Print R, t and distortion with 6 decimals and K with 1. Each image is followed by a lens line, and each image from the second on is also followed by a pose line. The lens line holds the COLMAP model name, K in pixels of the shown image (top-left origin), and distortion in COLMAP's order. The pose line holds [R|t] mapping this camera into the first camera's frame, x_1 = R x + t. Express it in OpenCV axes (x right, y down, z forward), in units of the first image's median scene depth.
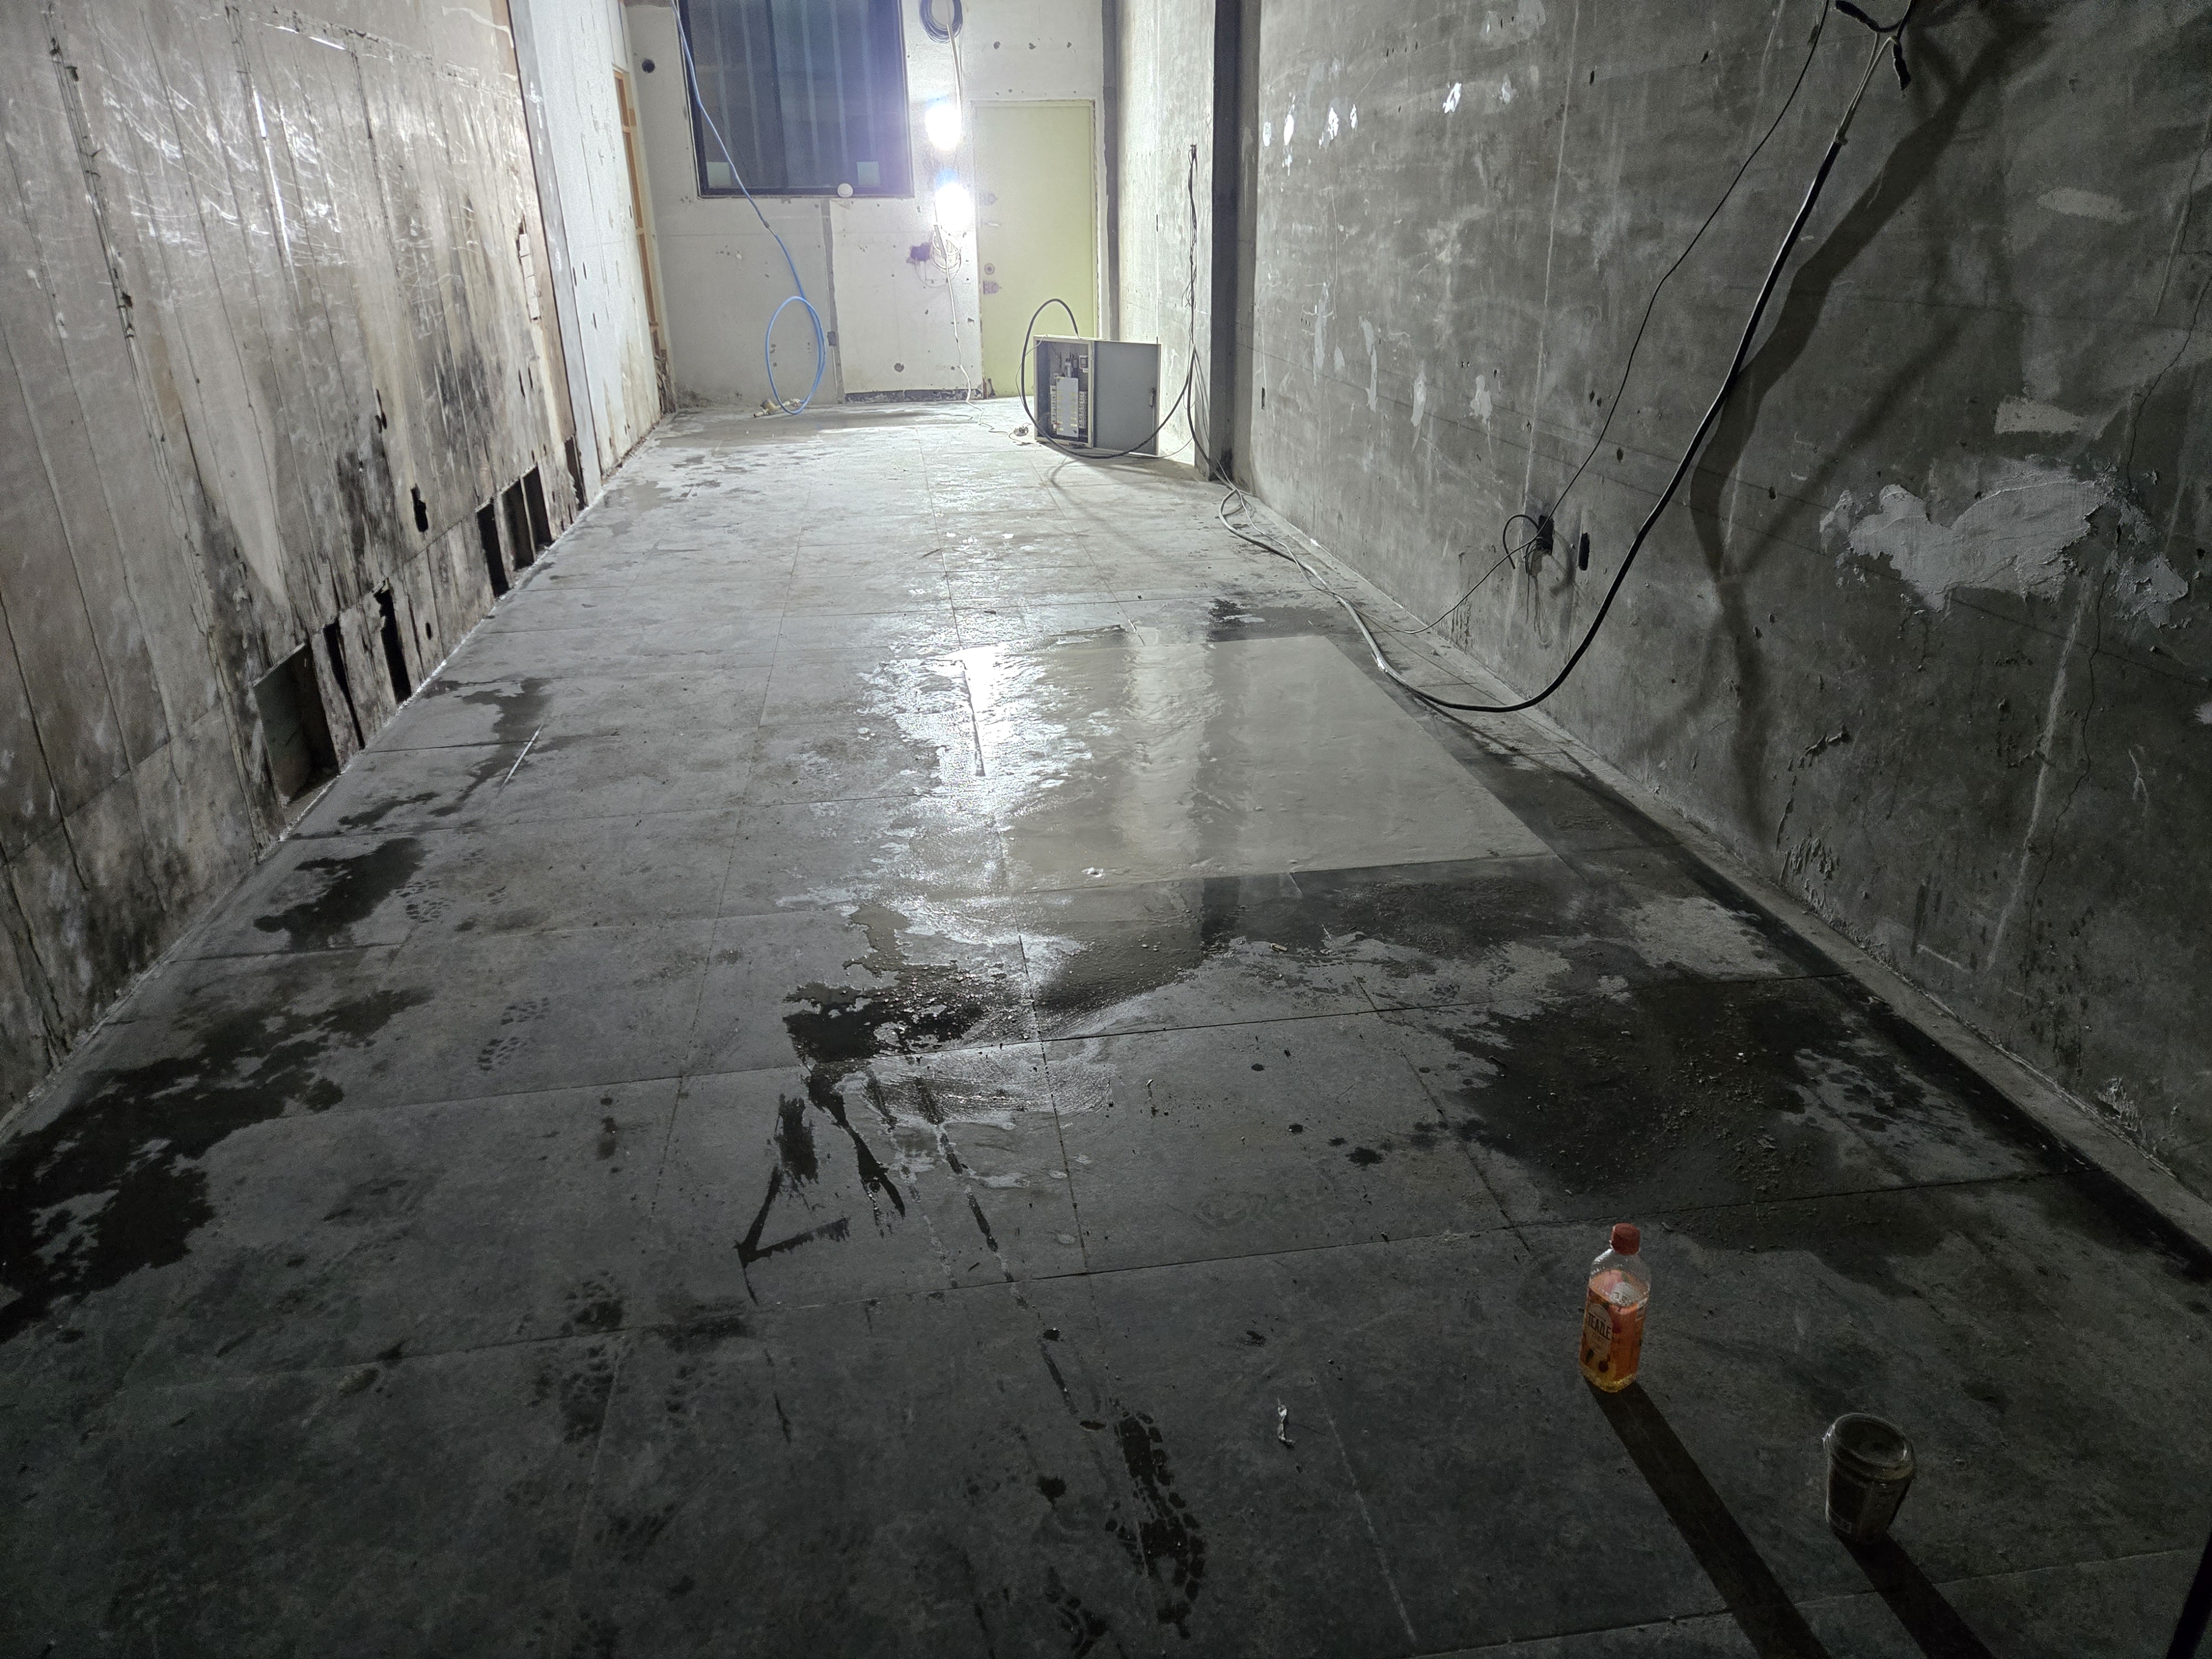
lens RADIAL K [[1472.9, 0, 1106.0], [0, 1472.9, 829.5], [0, 0, 1]] dist [0.055906, -0.049509]
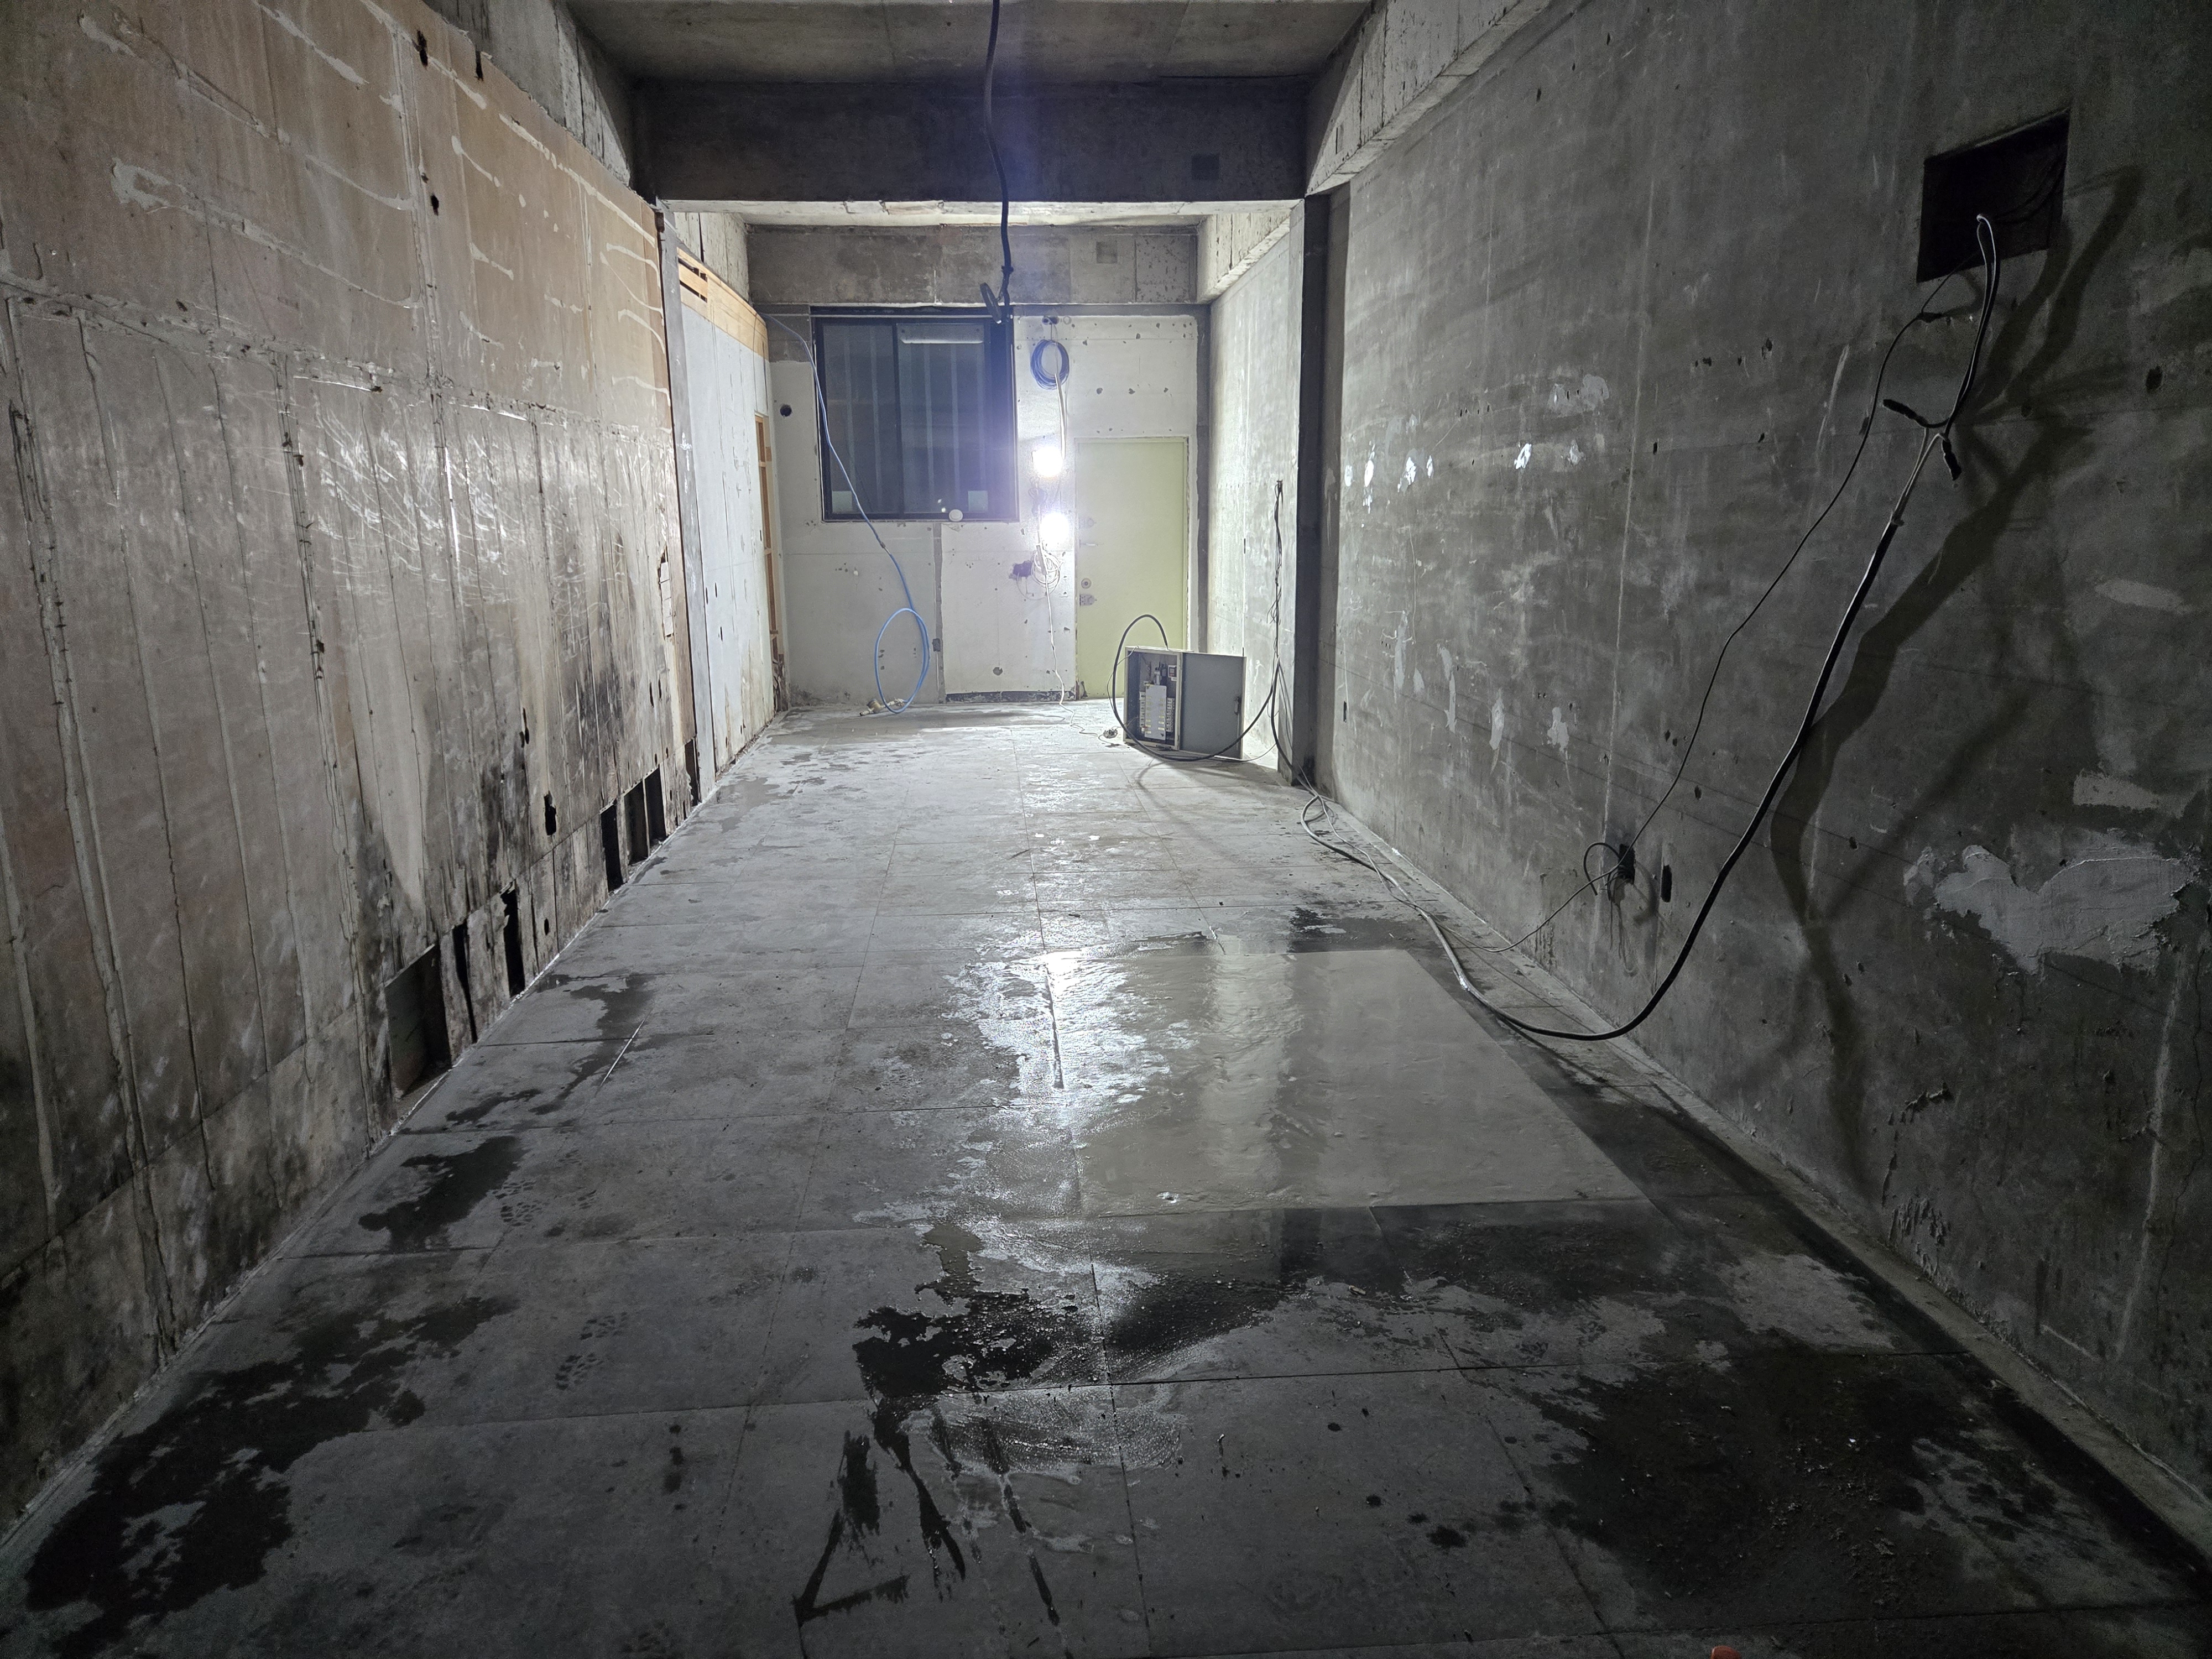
lens RADIAL K [[1479.4, 0, 1071.5], [0, 1479.4, 830.9], [0, 0, 1]] dist [0.053755, -0.046045]
pose [[0.996519, 0.020215, -0.080878, 0.002238], [-0.034516, 0.983142, -0.179555, -0.032307], [0.075885, 0.181721, 0.980418, -0.031779]]
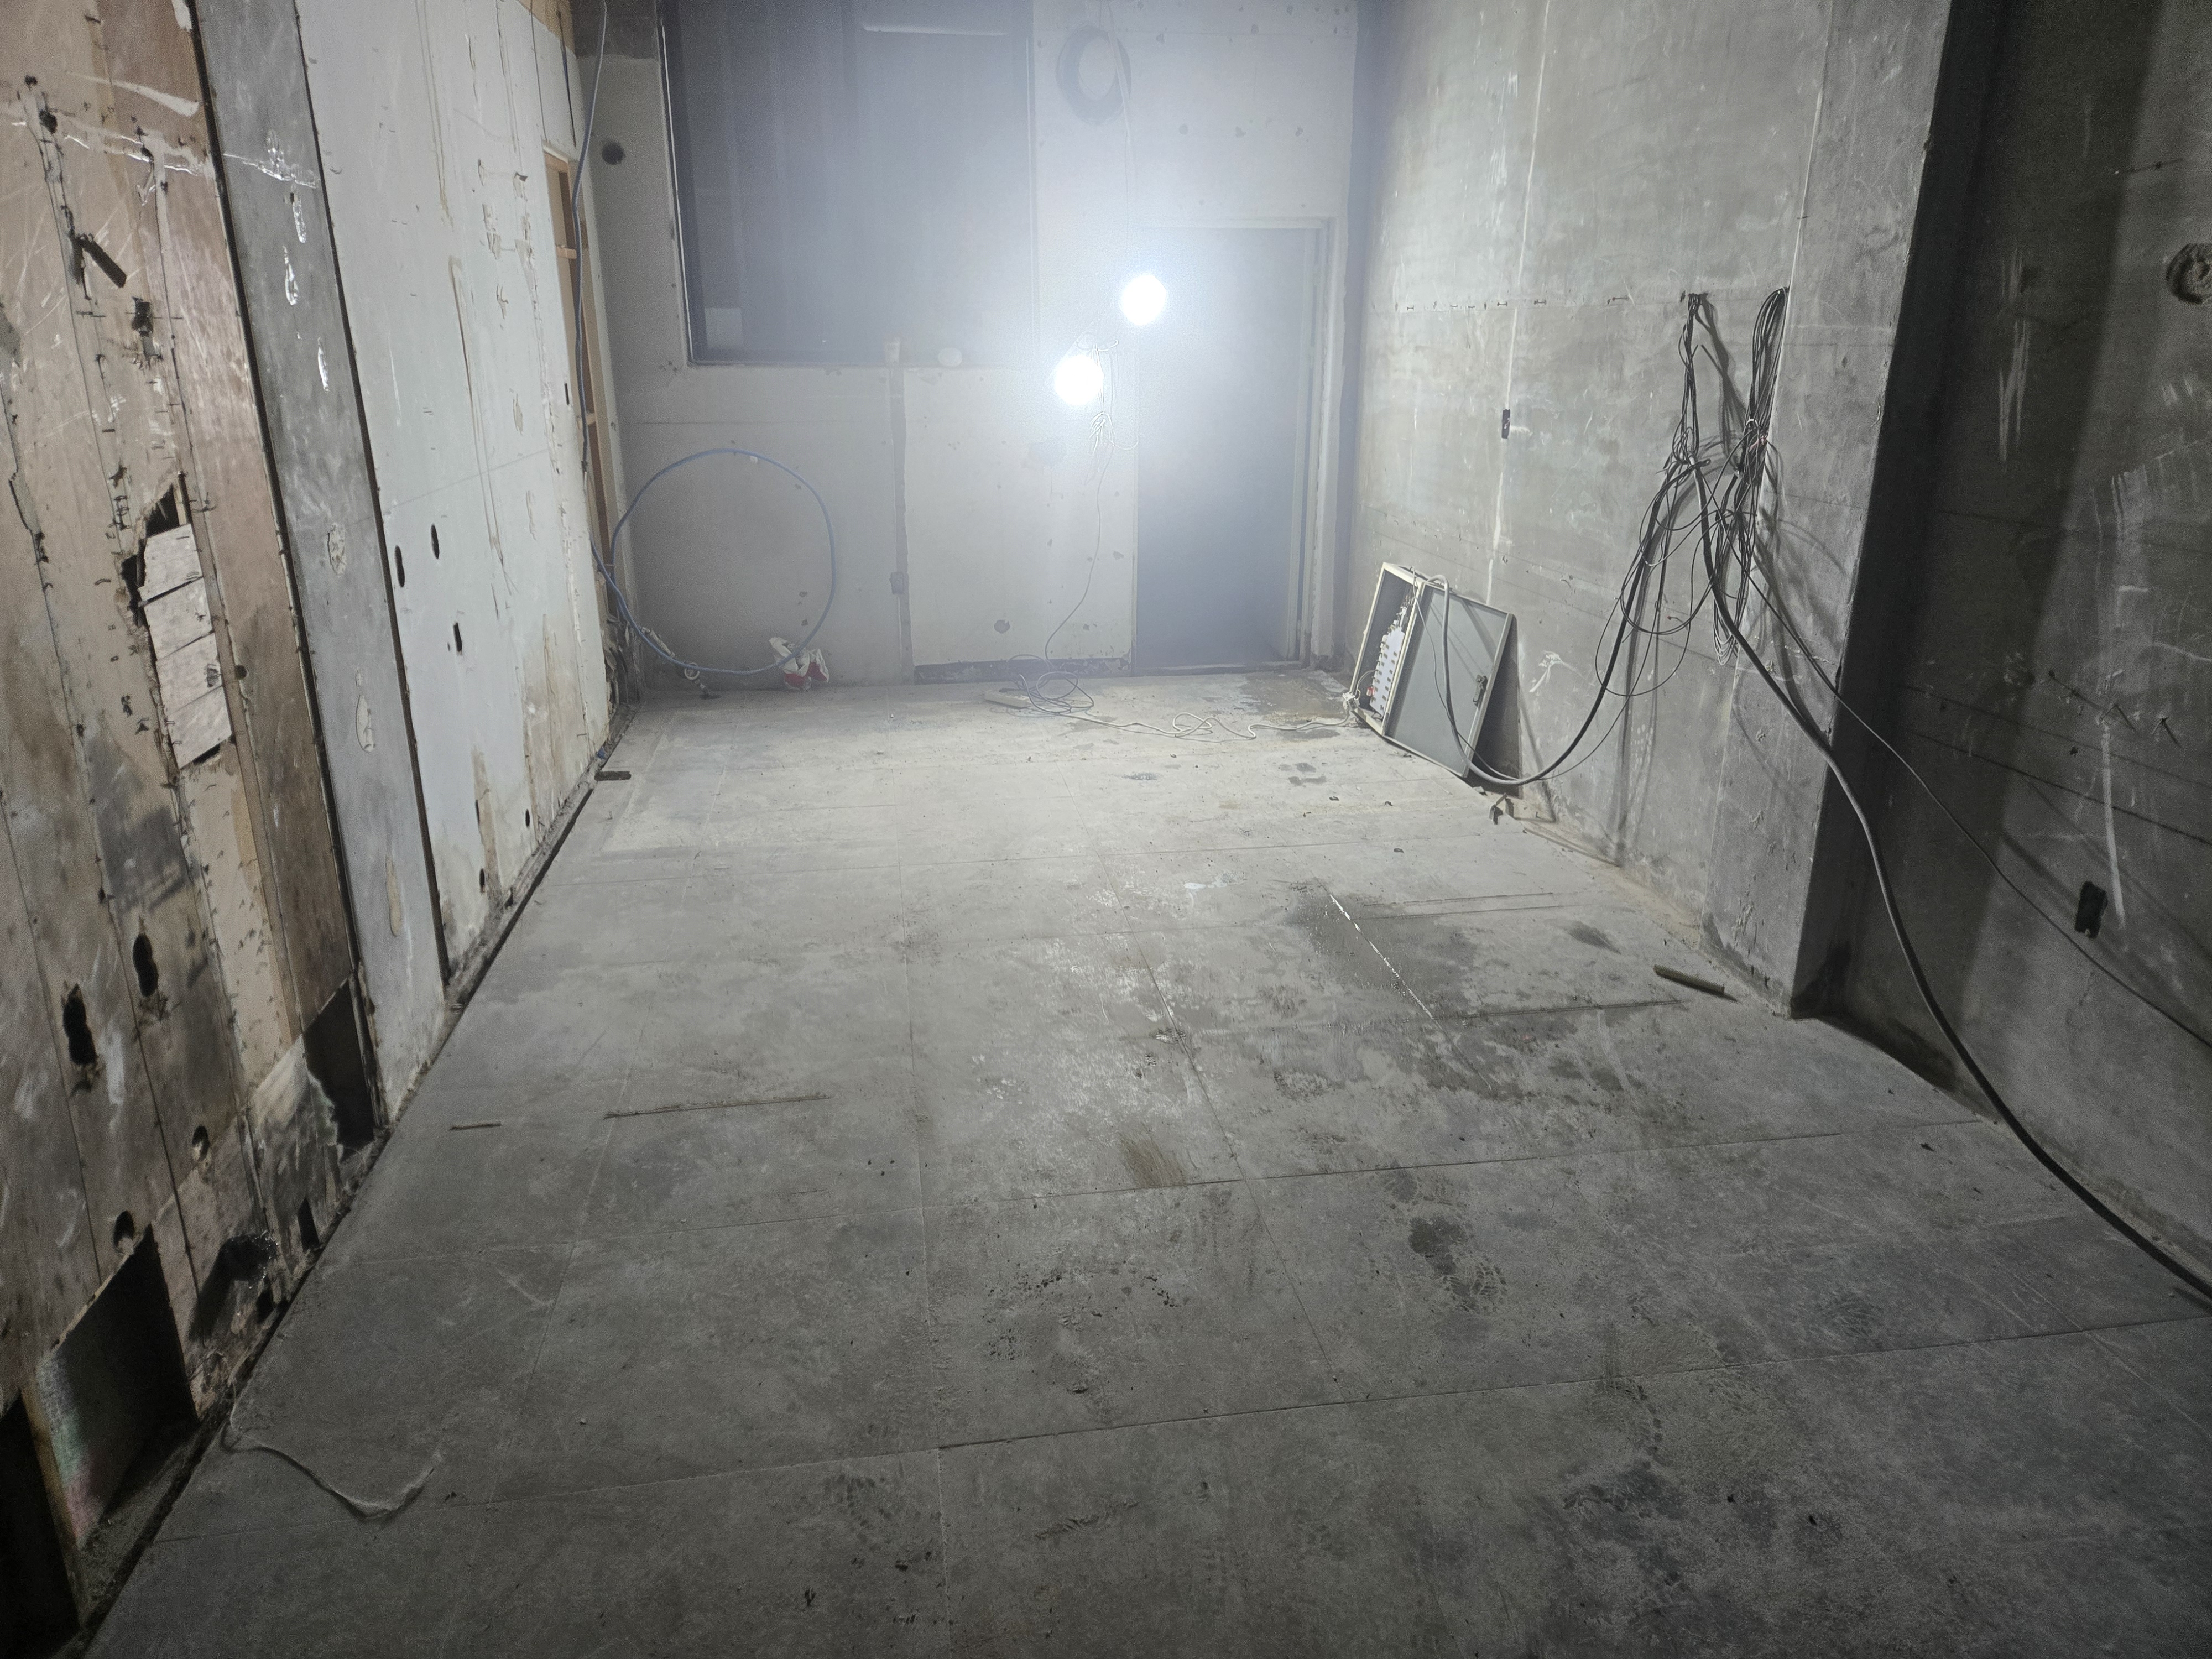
lens RADIAL K [[1479.4, 0, 1071.5], [0, 1479.4, 830.9], [0, 0, 1]] dist [0.053755, -0.046045]
pose [[0.999918, 0.011324, -0.006061, -0.292299], [-0.011733, 0.997318, -0.072250, -0.503389], [0.005226, 0.072315, 0.997368, 1.070357]]
